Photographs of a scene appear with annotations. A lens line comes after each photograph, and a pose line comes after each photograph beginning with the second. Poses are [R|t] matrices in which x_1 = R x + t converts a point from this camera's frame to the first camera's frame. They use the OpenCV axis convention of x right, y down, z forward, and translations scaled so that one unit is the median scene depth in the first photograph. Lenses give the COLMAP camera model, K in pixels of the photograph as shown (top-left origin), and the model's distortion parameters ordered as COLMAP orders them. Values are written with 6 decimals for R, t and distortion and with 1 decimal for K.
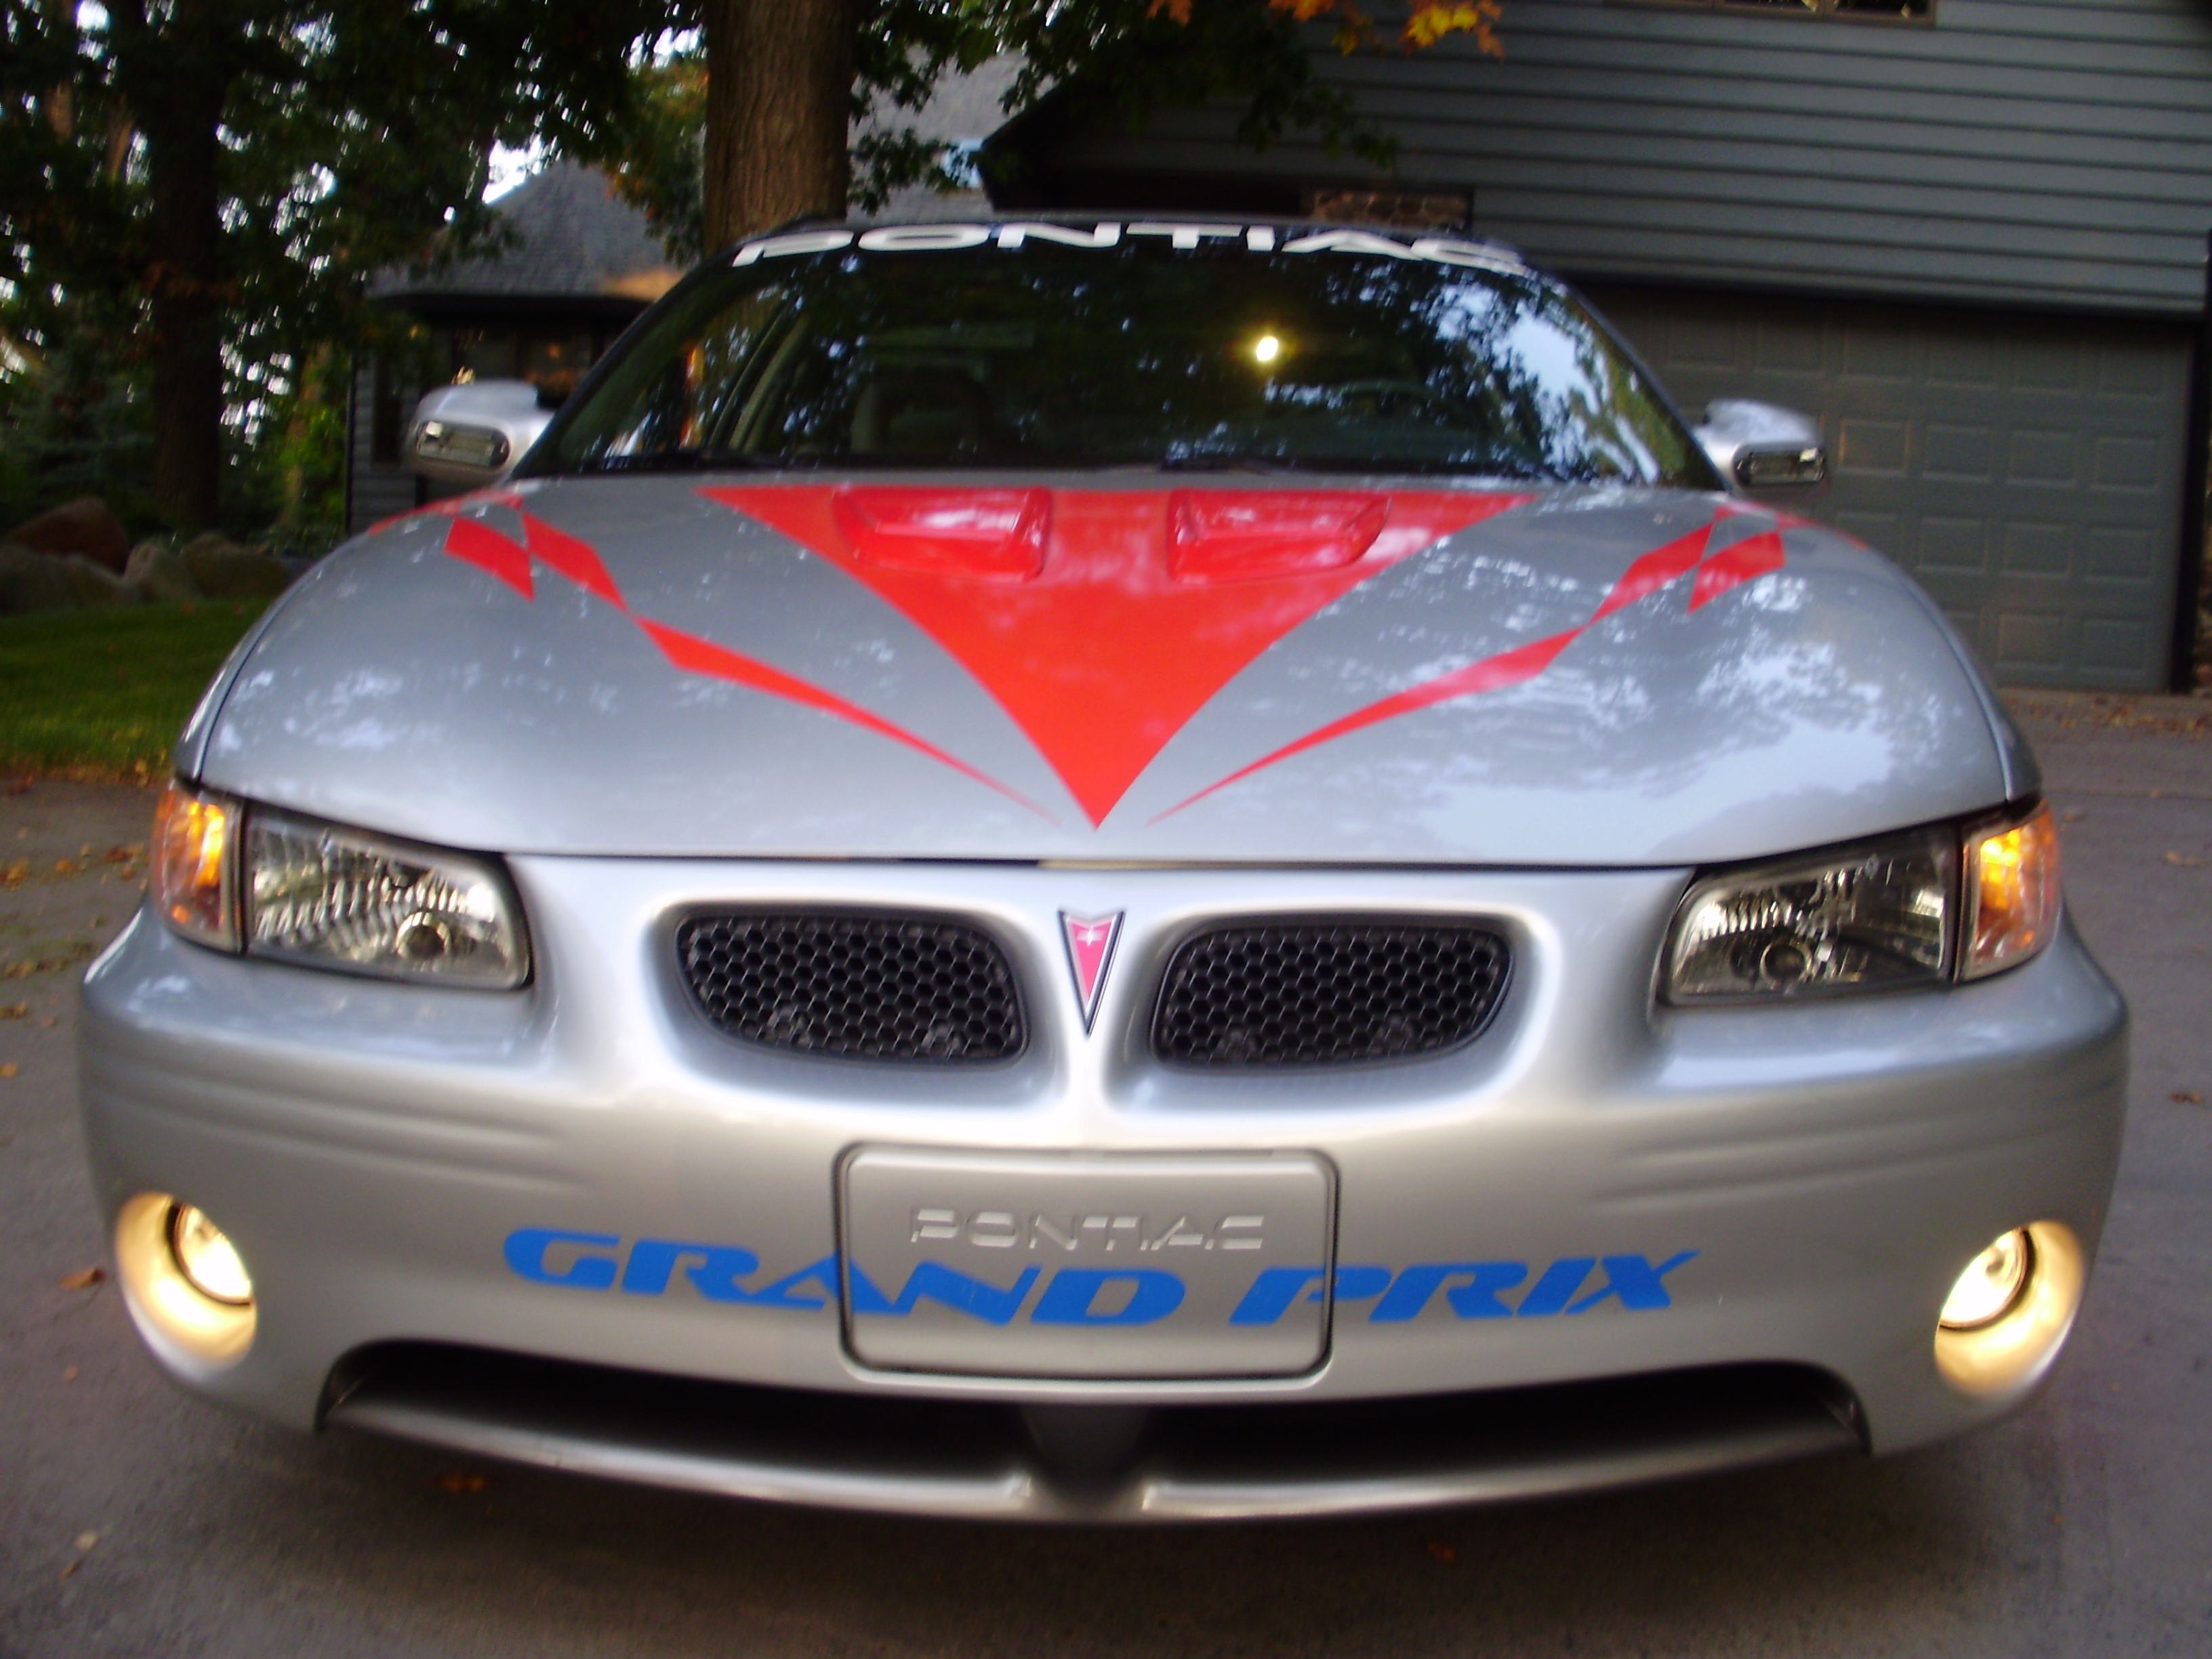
lens RADIAL K [[2401.5, 0, 1143.0], [0, 2401.5, 767.7], [0, 0, 1]] dist [-0.311247, 0.382978]
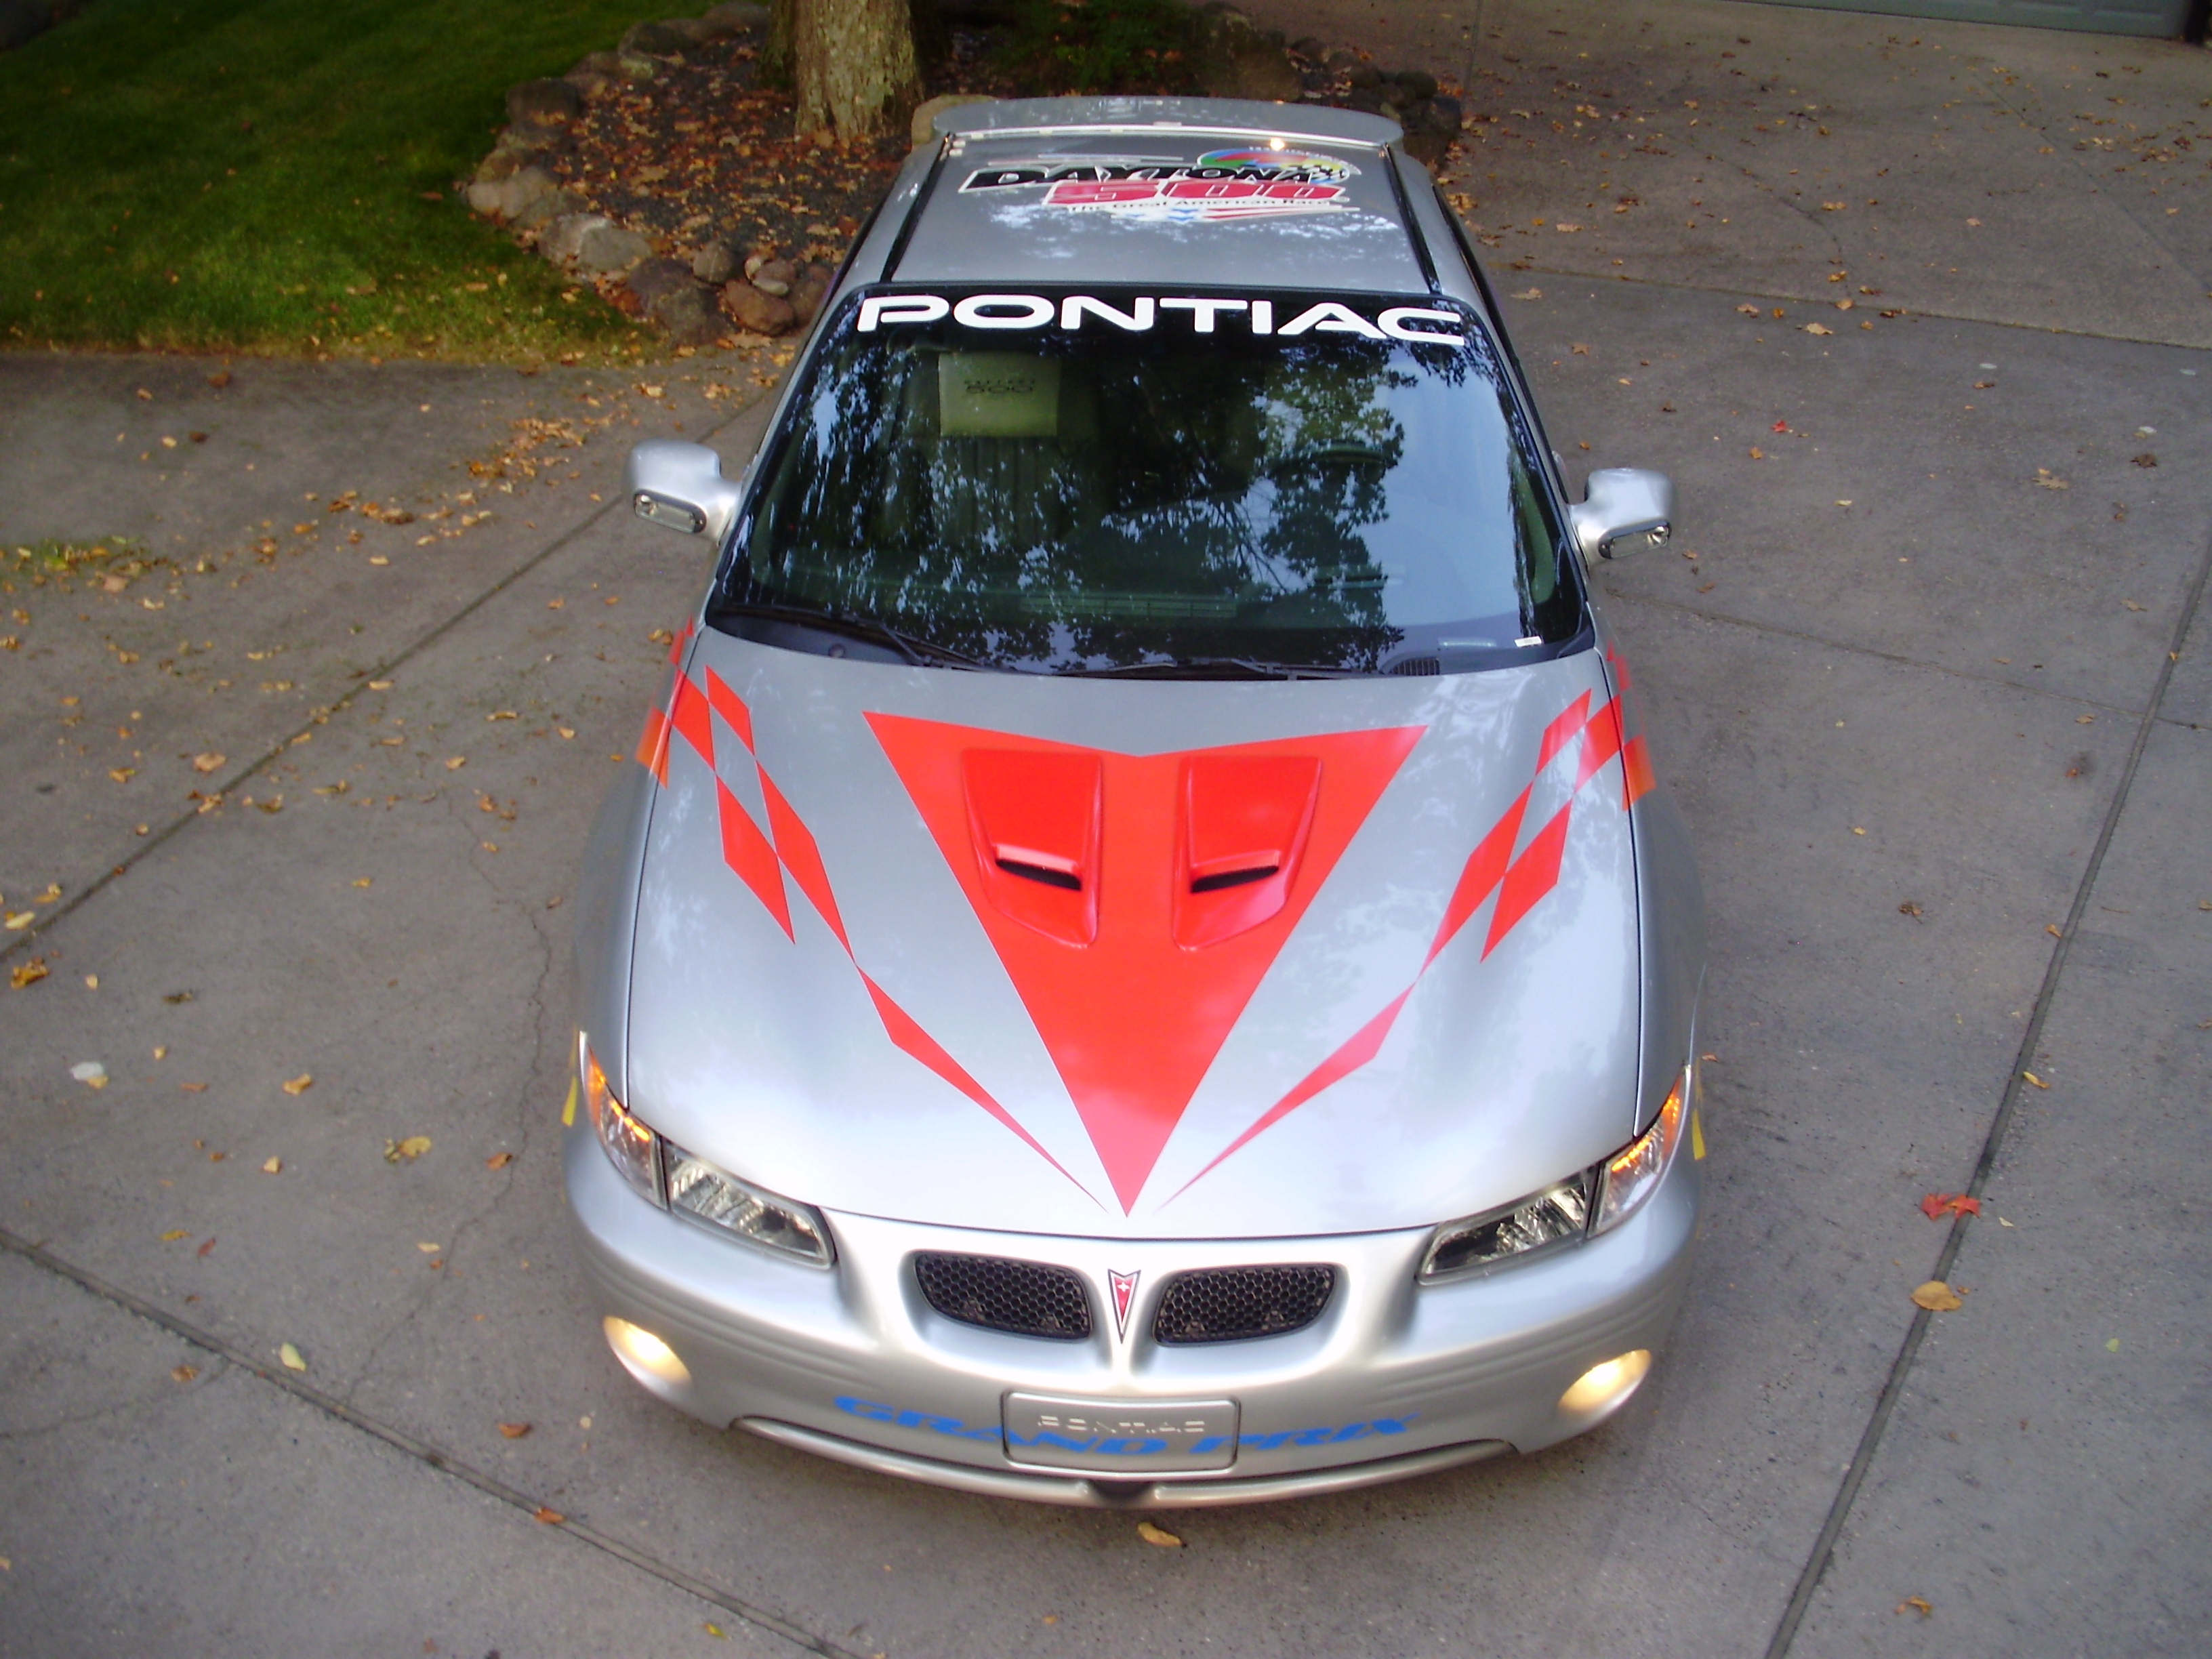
lens RADIAL K [[2401.5, 0, 1143.0], [0, 2401.5, 767.7], [0, 0, 1]] dist [-0.311247, 0.382978]
pose [[0.999752, 0.015555, -0.015956, 0.019159], [-0.008151, 0.921710, 0.387795, -1.089703], [0.020739, -0.387569, 0.921607, -0.662239]]
